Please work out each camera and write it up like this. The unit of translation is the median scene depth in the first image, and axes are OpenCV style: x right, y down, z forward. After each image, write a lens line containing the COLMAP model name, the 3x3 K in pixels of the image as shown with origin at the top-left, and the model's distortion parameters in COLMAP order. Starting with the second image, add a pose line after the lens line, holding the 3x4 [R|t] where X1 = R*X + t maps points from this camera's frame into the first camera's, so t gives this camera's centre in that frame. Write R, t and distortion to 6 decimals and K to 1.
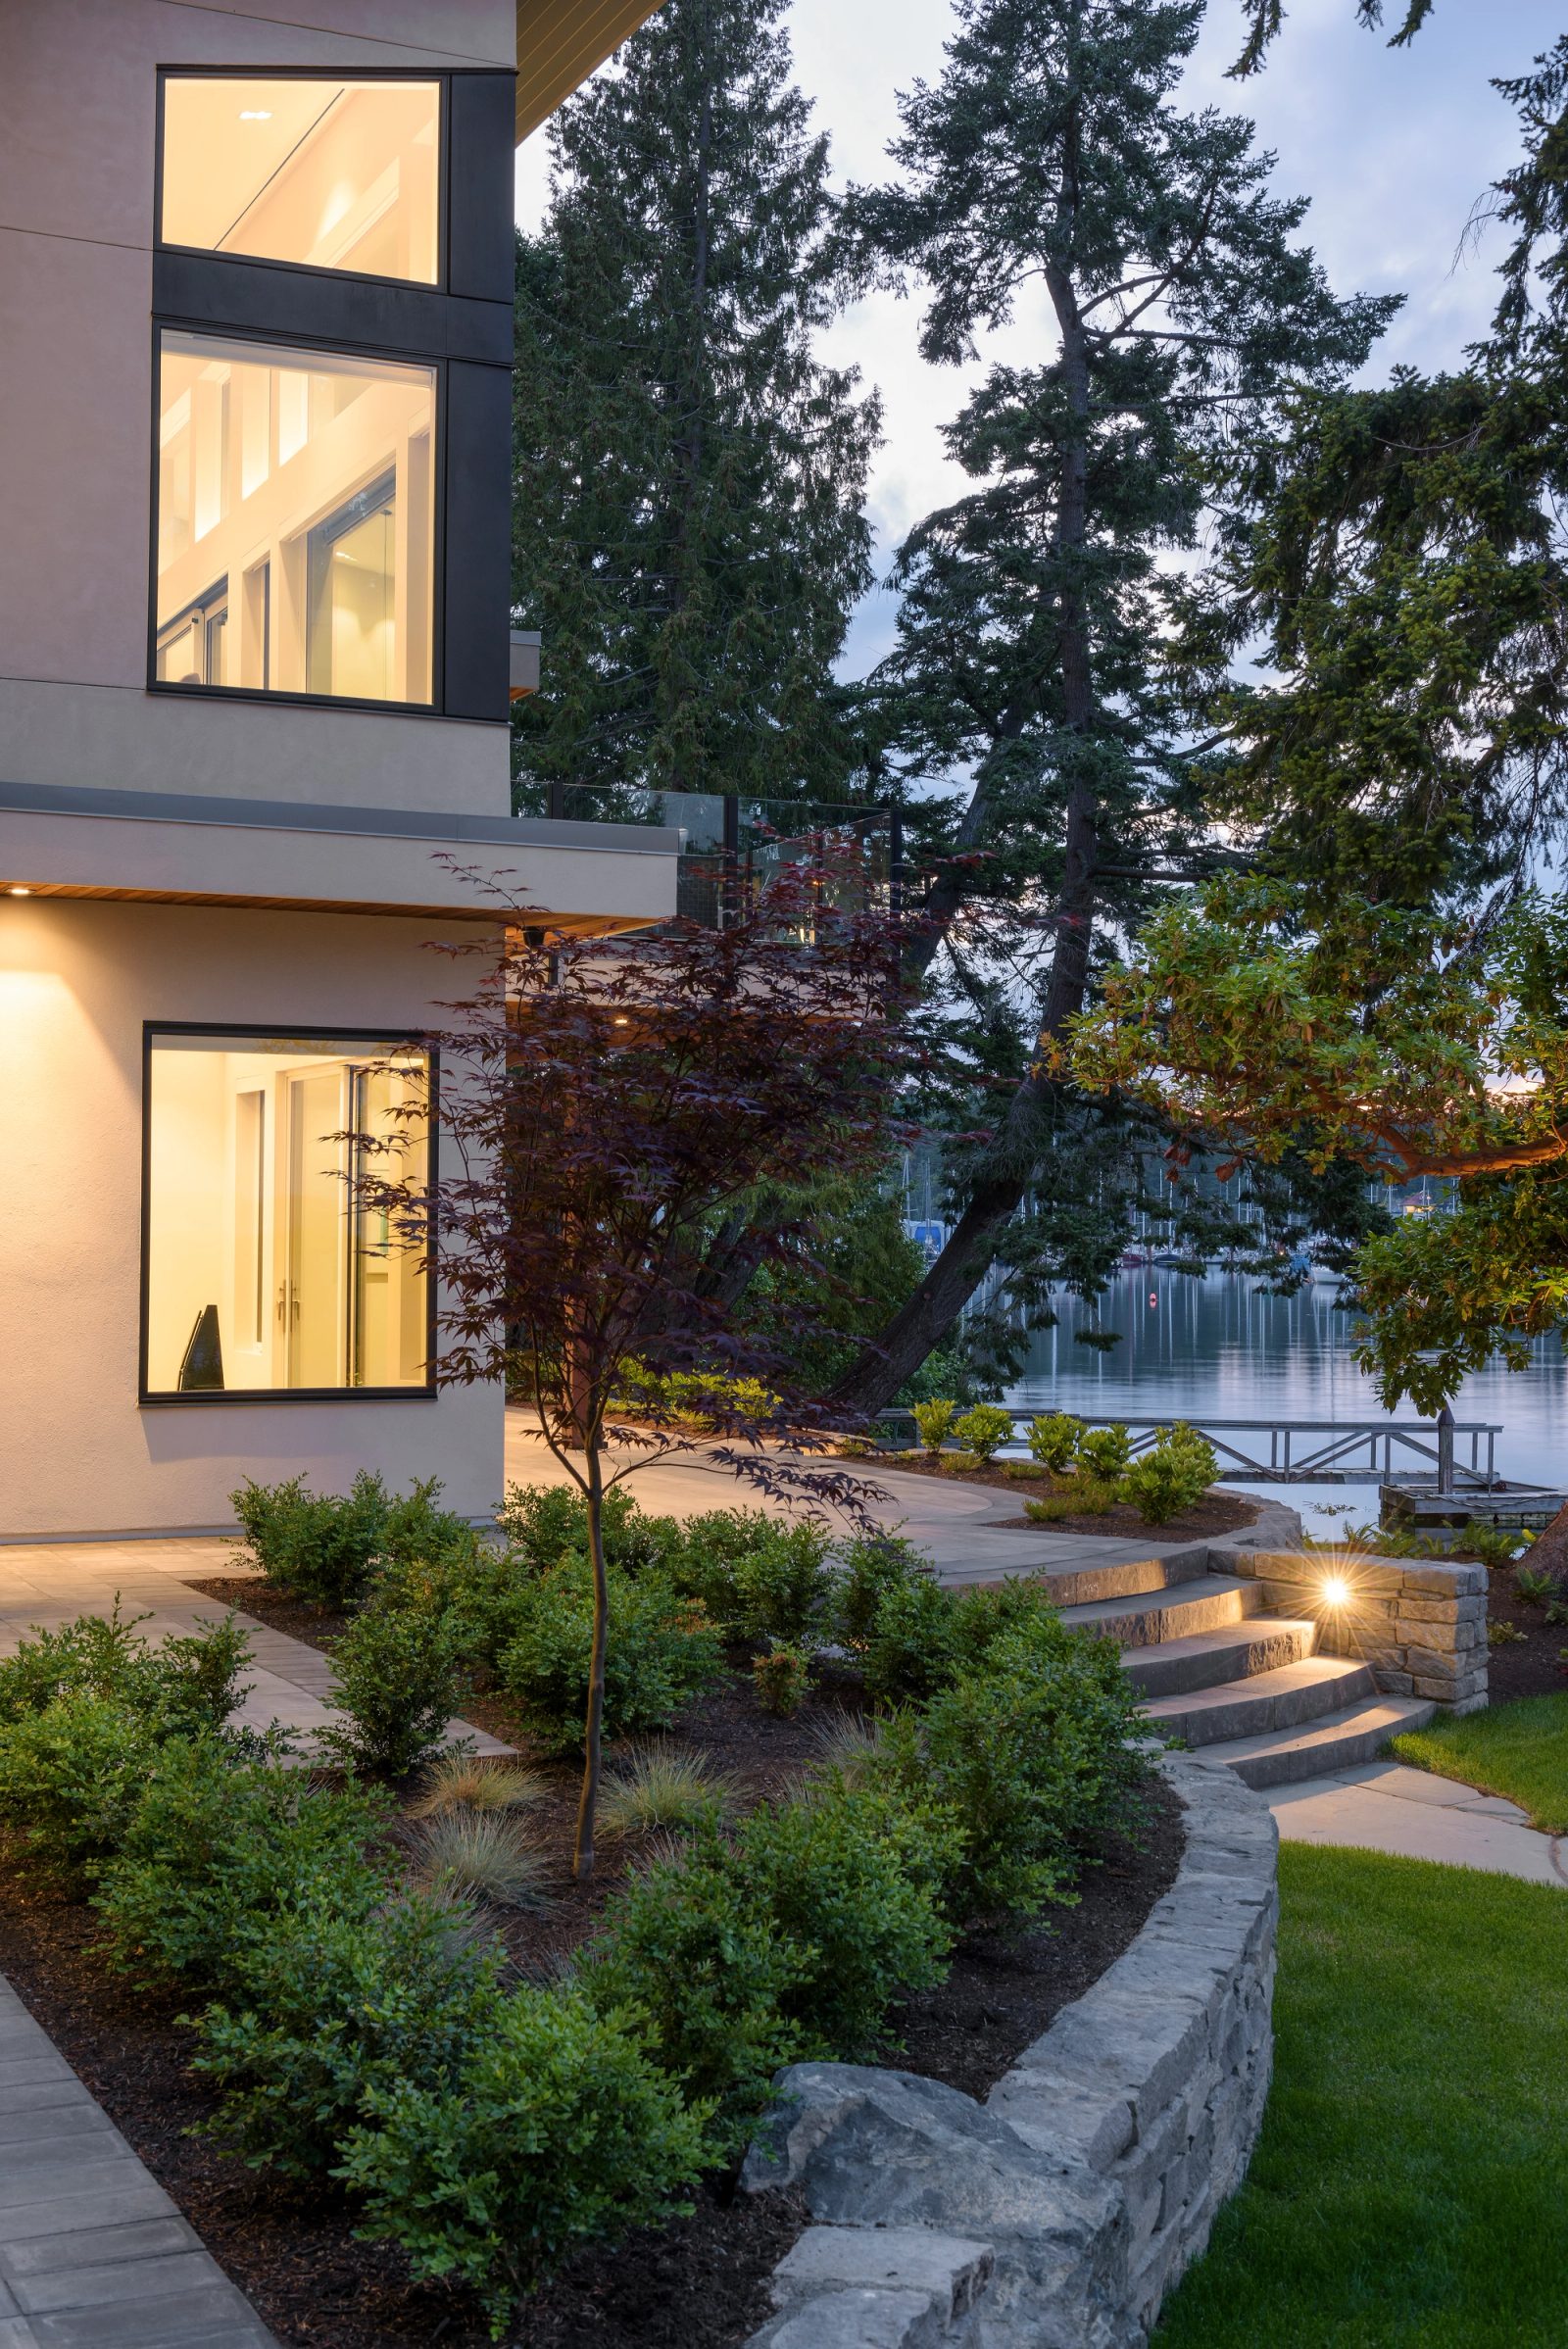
lens RADIAL K [[2831.9, 0, 787.2], [0, 2831.9, 1121.5], [0, 0, 1]] dist [0.017854, 0.018446]
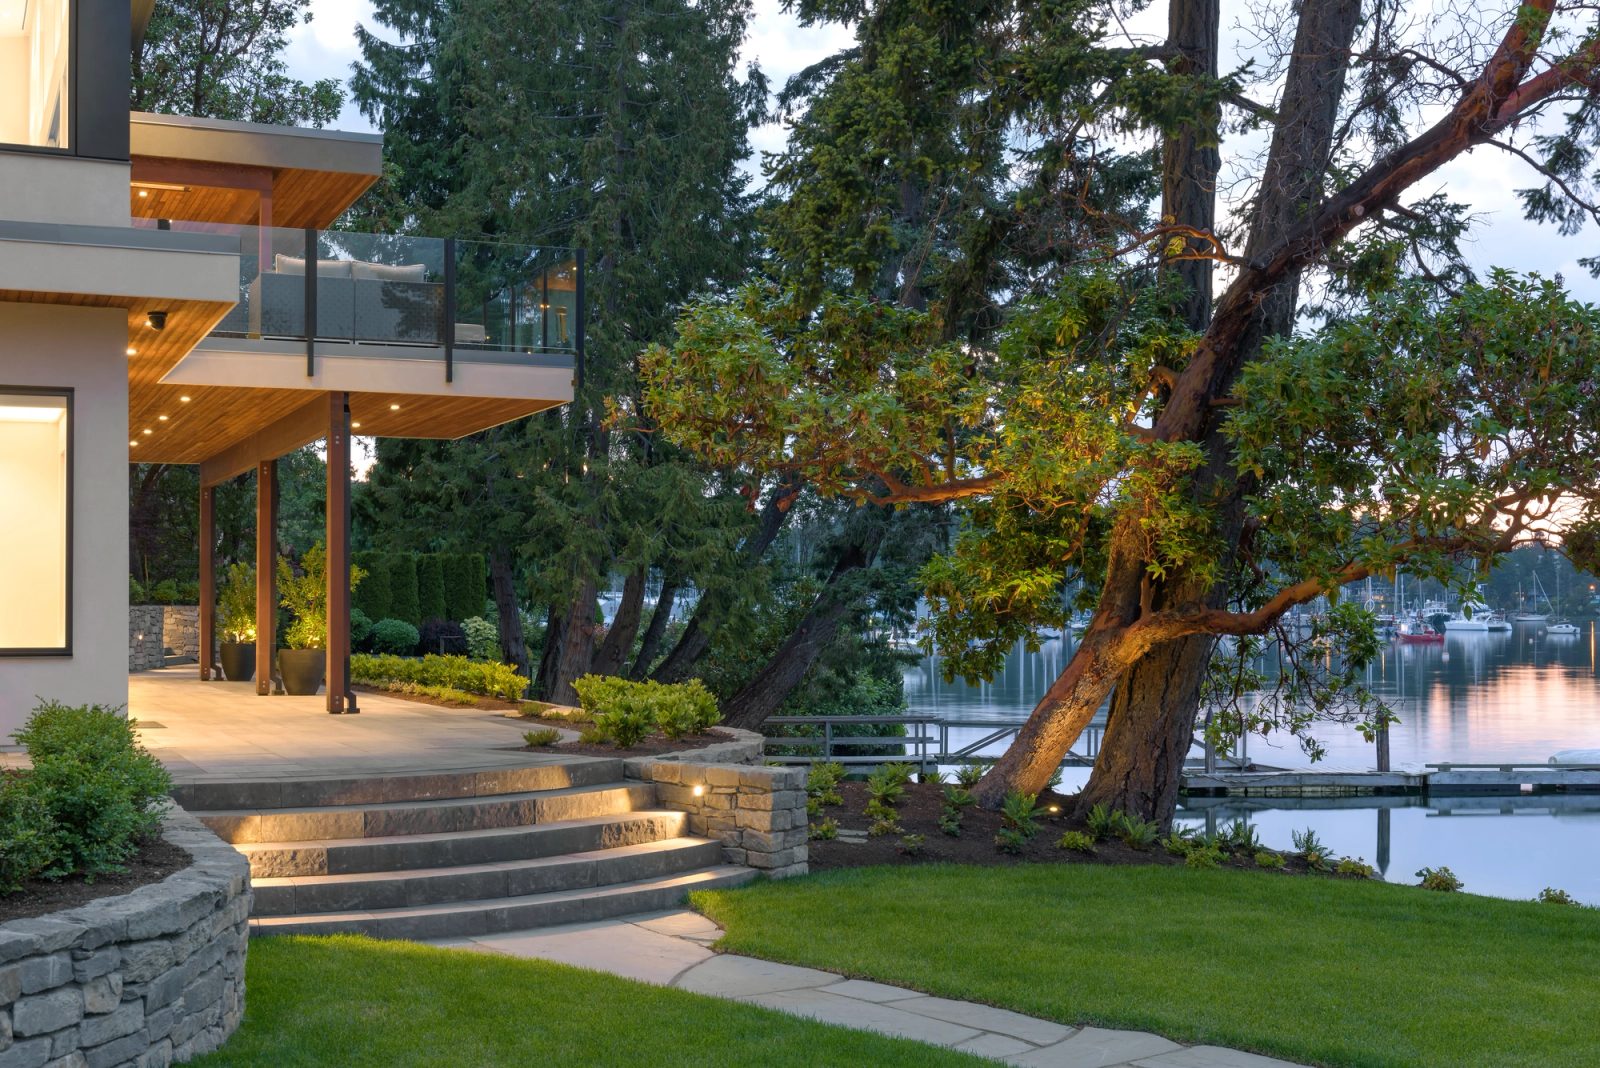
lens RADIAL K [[2003.6, 0, 800.0], [0, 2003.6, 534.0], [0, 0, 1]] dist [-0.016208, 0.004542]
pose [[0.999107, -0.009975, -0.041059, 0.258449], [0.010015, 0.999950, 0.000771, 0.040567], [0.041049, -0.001182, 0.999156, 0.047880]]
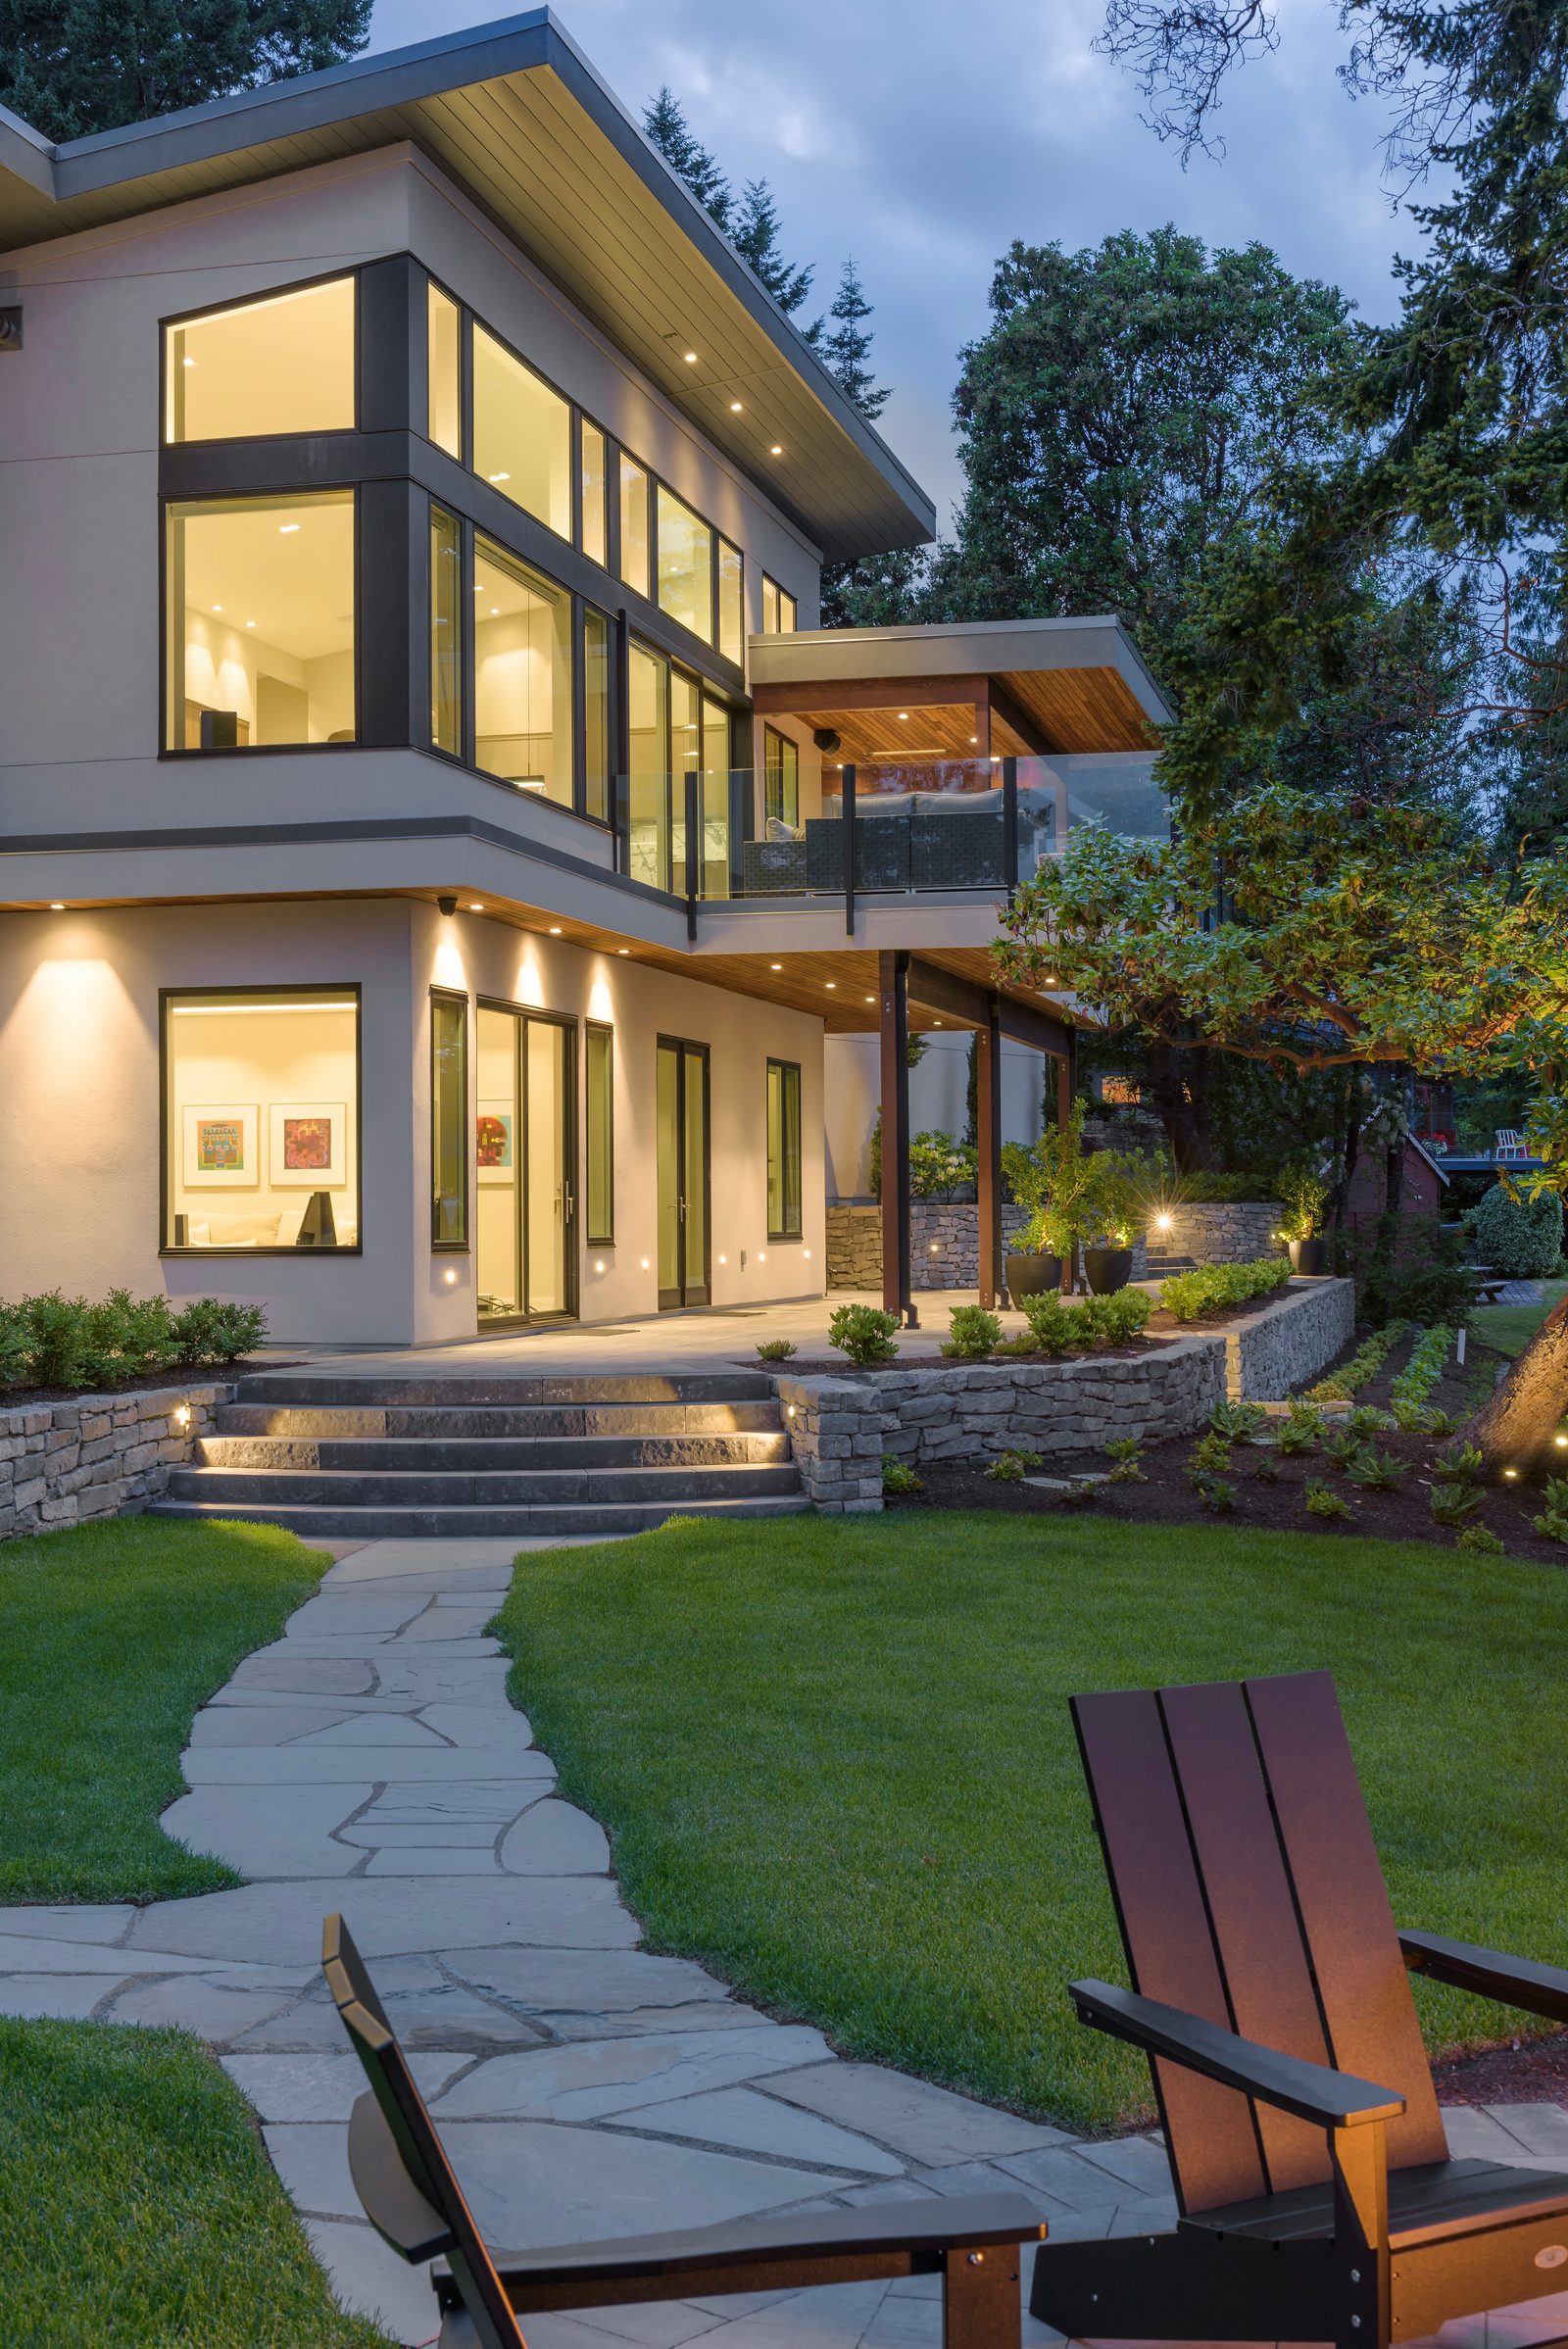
lens RADIAL K [[2941.6, 0, 784.0], [0, 2941.6, 1174.5], [0, 0, 1]] dist [-0.016208, 0.004542]
pose [[0.773509, -0.017427, -0.633546, 0.895503], [0.033317, 0.999358, 0.013187, 0.046339], [0.632909, -0.031308, 0.773593, 0.040873]]
